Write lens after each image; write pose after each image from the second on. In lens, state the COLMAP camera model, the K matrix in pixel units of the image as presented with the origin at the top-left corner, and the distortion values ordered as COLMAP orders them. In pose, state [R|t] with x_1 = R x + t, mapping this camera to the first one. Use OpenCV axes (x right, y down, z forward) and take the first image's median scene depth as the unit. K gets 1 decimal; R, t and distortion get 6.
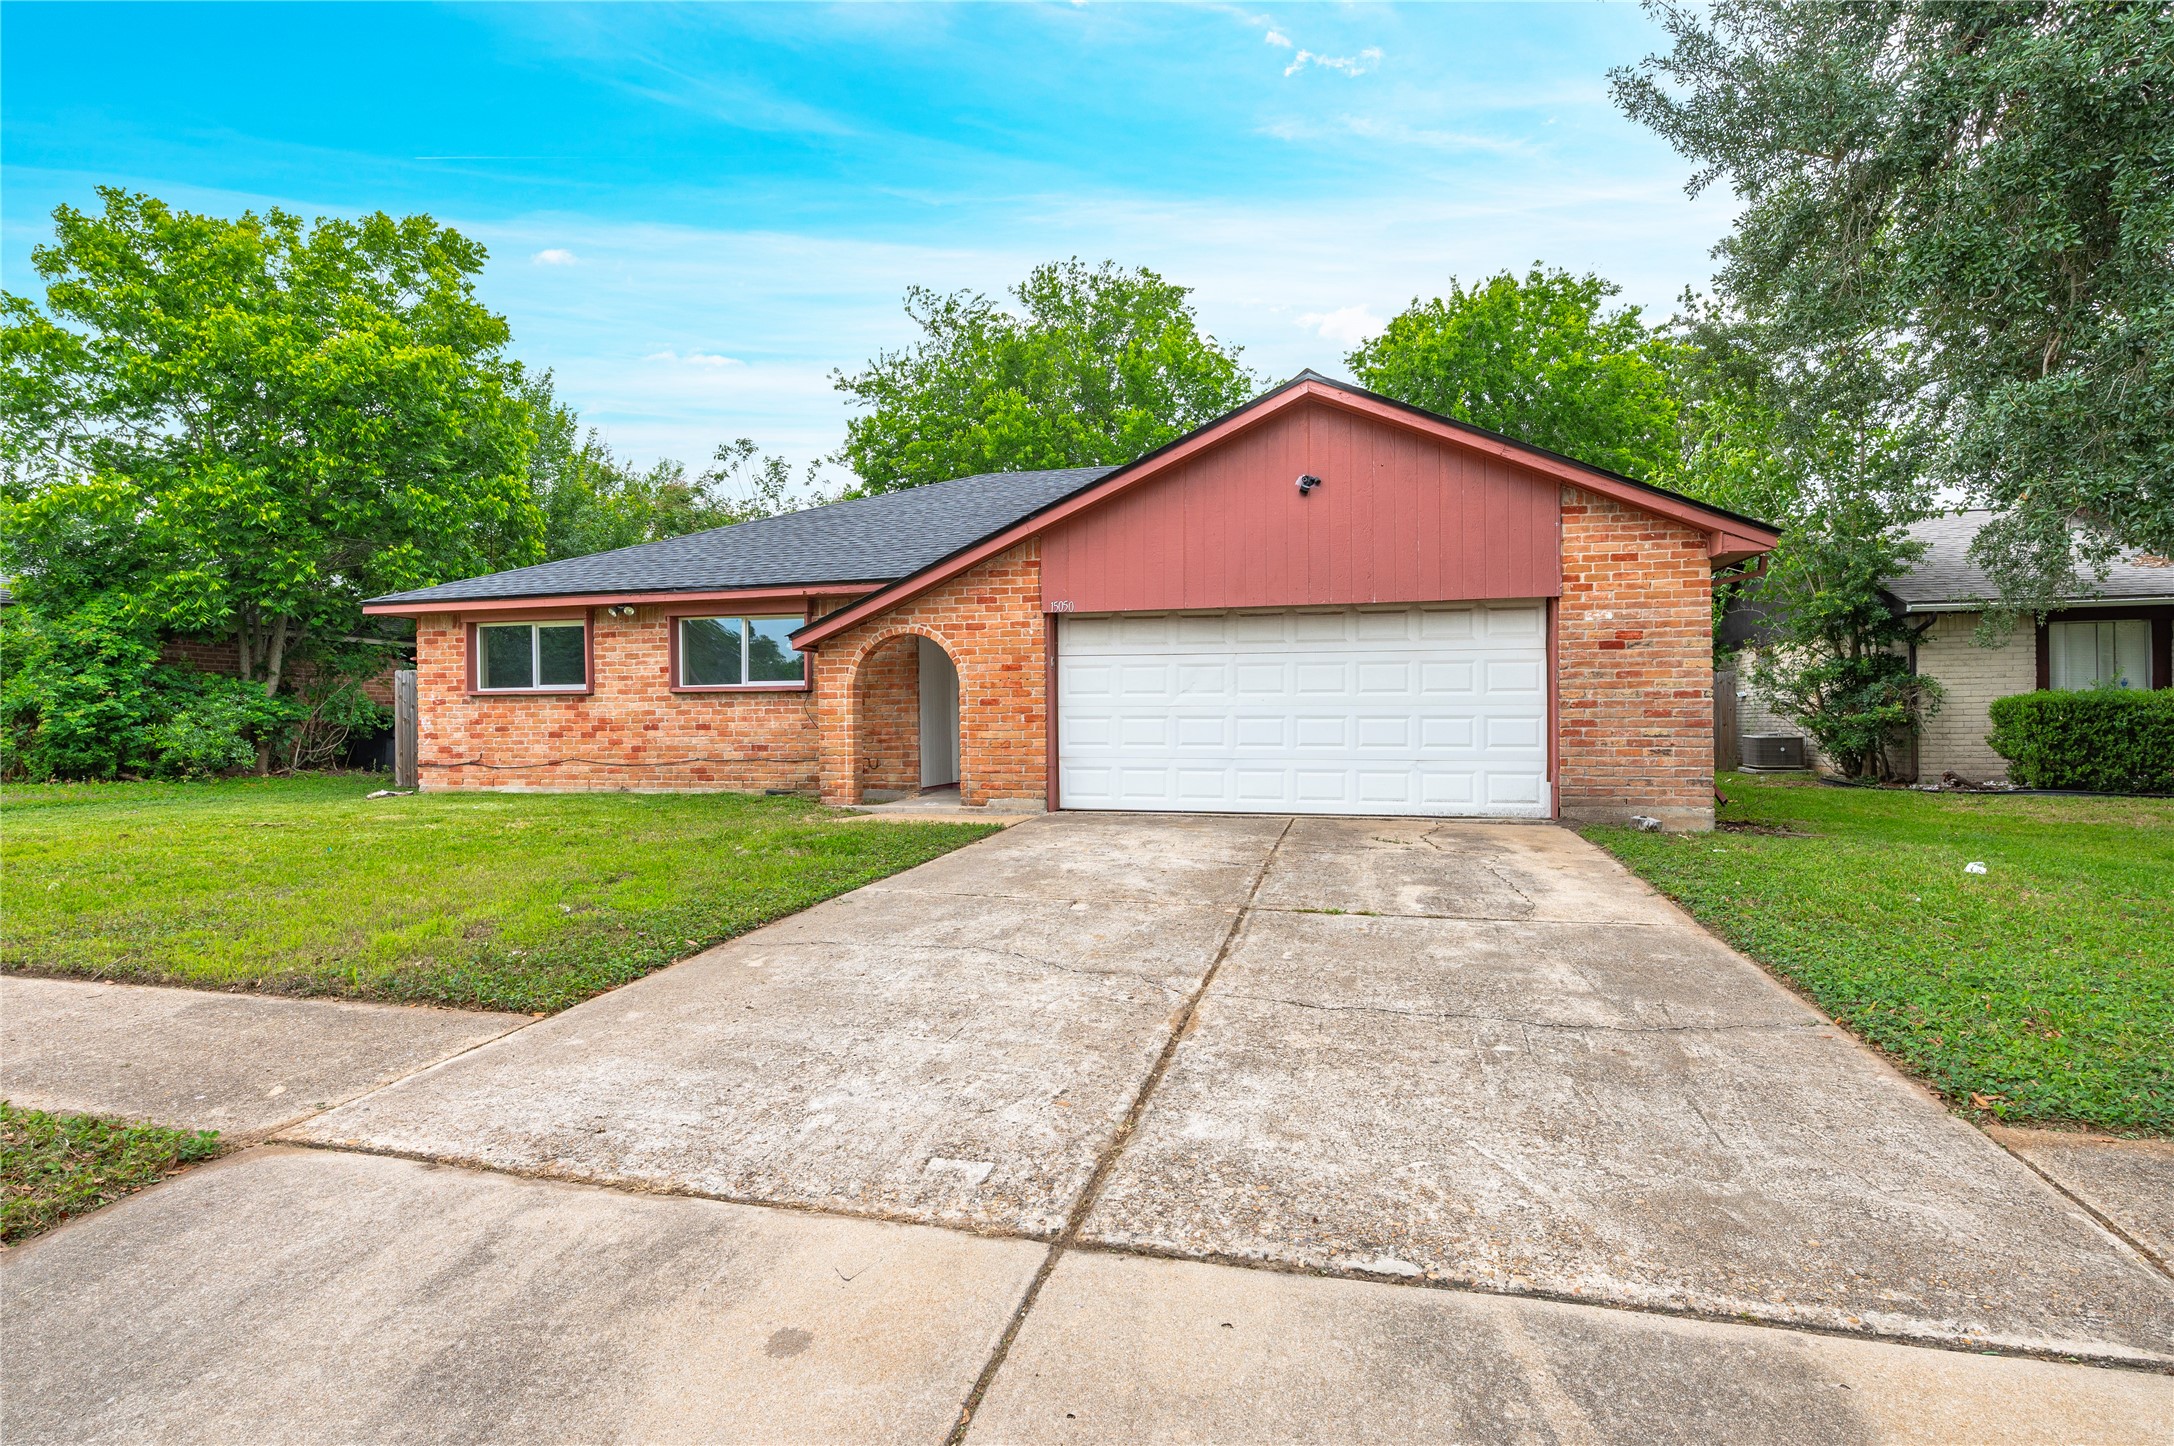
lens RADIAL K [[1118.2, 0, 1086.5], [0, 1118.2, 722.7], [0, 0, 1]] dist [-0.006814, -0.003000]
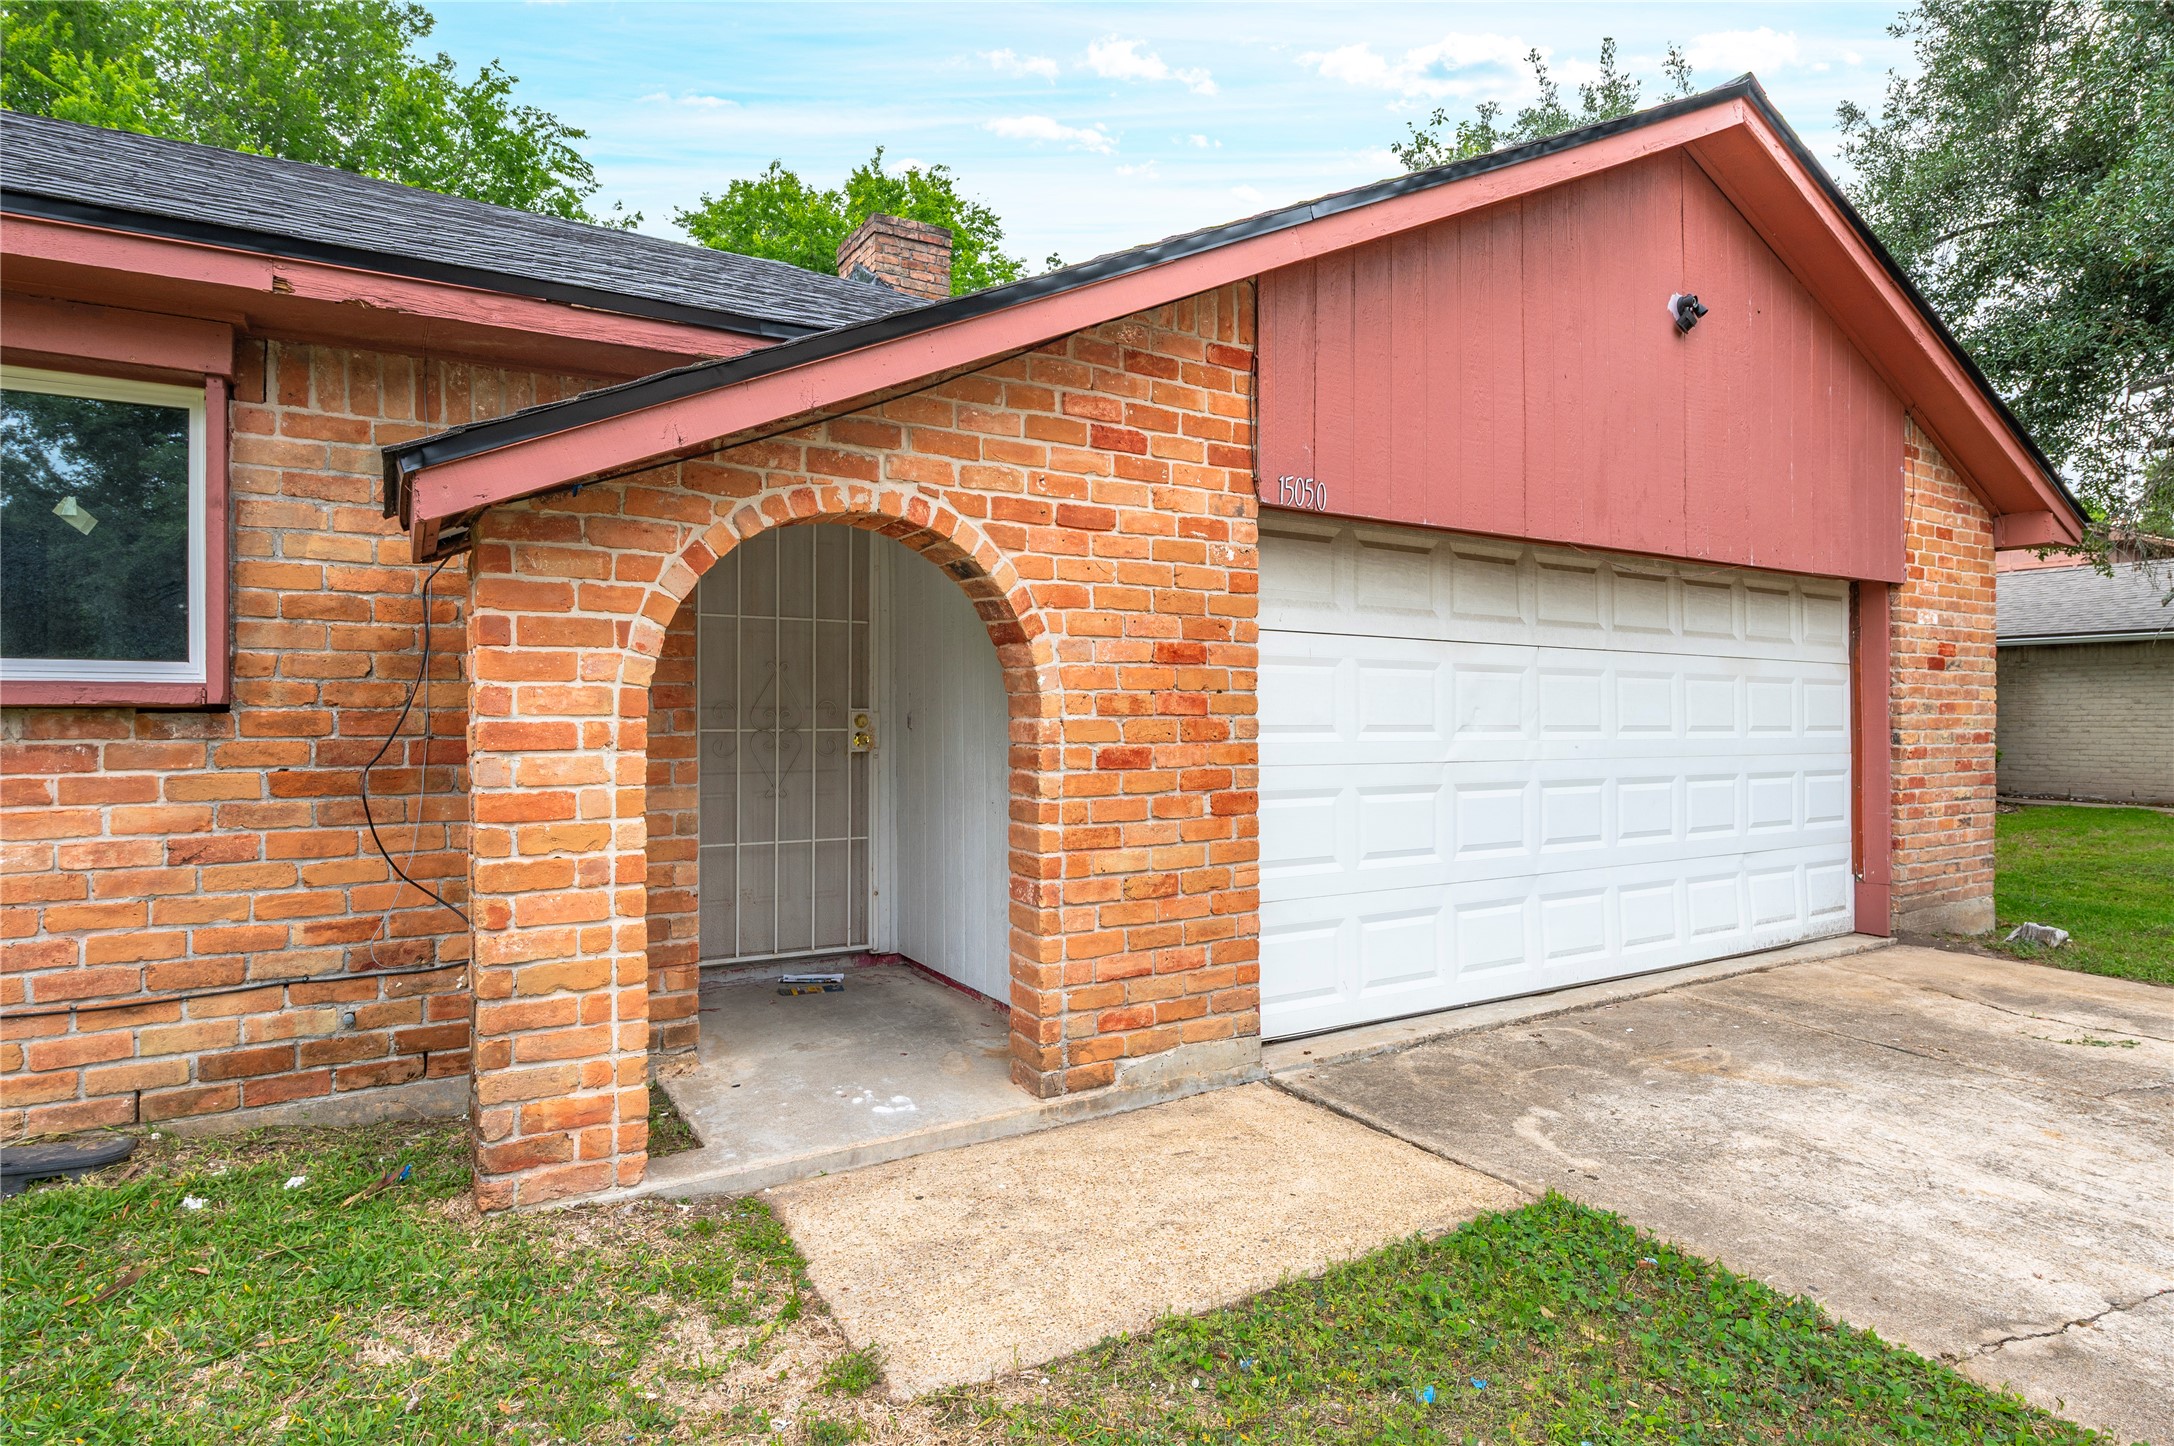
lens RADIAL K [[1174.1, 0, 1087.3], [0, 1174.1, 721.4], [0, 0, 1]] dist [0.000664, 0.000413]
pose [[0.697282, 0.003592, 0.716788, -0.335501], [-0.003304, 0.999993, -0.001797, -0.028582], [-0.716789, -0.001115, 0.697289, 0.771042]]
